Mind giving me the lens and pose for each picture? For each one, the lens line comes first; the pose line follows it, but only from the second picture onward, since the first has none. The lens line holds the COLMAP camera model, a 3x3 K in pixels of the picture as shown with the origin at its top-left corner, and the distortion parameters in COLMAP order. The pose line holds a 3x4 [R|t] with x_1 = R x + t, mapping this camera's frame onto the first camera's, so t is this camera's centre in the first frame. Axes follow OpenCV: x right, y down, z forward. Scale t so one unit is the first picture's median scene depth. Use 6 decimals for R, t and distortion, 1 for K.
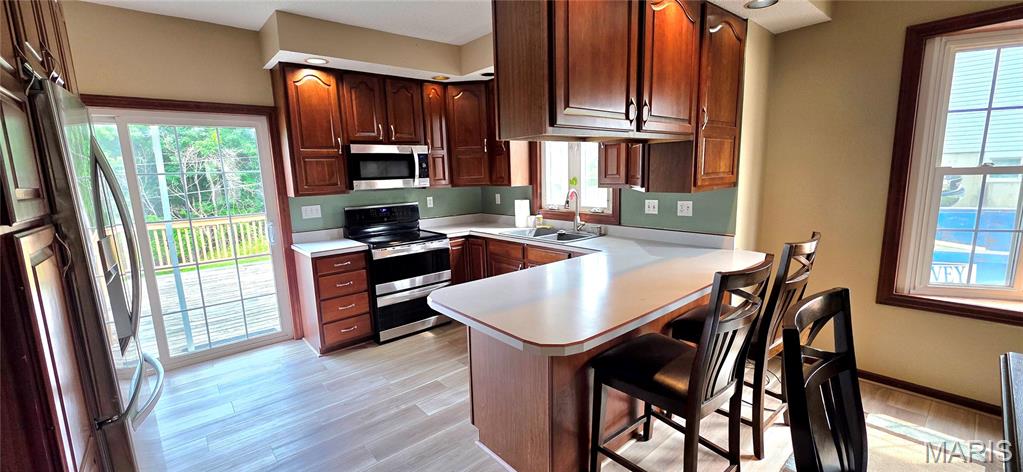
lens RADIAL K [[410.2, 0, 496.7], [0, 410.2, 237.2], [0, 0, 1]] dist [0.001143, -0.000146]
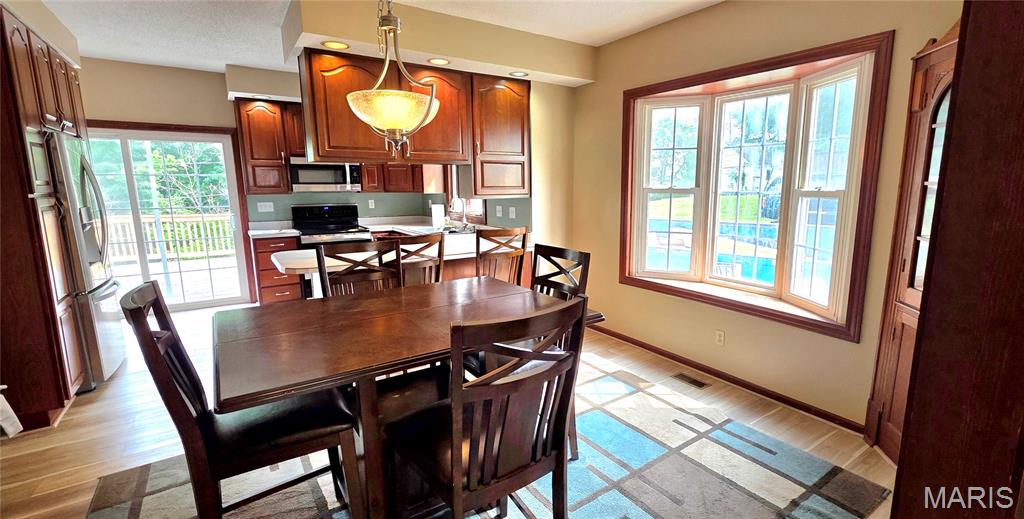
lens RADIAL K [[438.5, 0, 515.4], [0, 438.5, 251.2], [0, 0, 1]] dist [0.011600, 0.000430]
pose [[0.996696, 0.041744, -0.069667, 0.476181], [-0.041570, 0.999128, 0.003958, 0.043286], [0.069772, -0.001049, 0.997562, -0.373114]]
